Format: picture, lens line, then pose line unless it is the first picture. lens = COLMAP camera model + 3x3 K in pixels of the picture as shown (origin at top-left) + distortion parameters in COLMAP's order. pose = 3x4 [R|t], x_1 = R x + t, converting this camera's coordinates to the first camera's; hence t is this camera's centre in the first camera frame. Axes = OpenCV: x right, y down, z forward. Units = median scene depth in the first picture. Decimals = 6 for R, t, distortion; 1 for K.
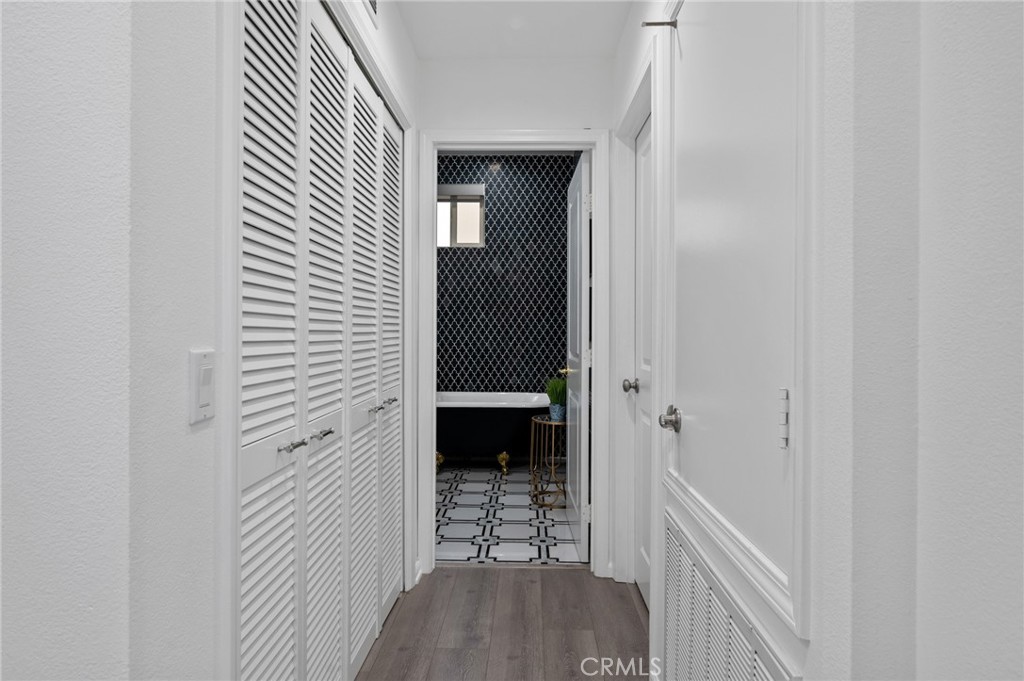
lens RADIAL K [[602.1, 0, 519.0], [0, 602.1, 332.1], [0, 0, 1]] dist [-0.001365, -0.000063]
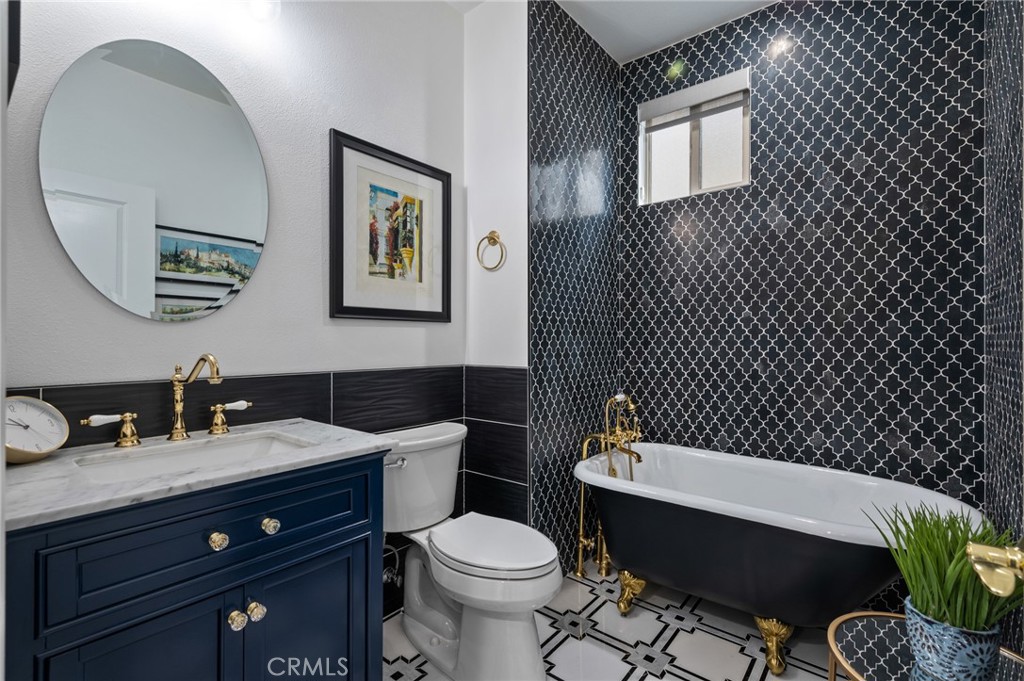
lens RADIAL K [[463.2, 0, 512.2], [0, 463.2, 340.7], [0, 0, 1]] dist [0.002155, -0.000043]
pose [[0.786261, -0.003454, -0.617885, 0.030701], [-0.001354, 0.999972, -0.007314, 0.001599], [0.617893, 0.006587, 0.786234, 0.545257]]
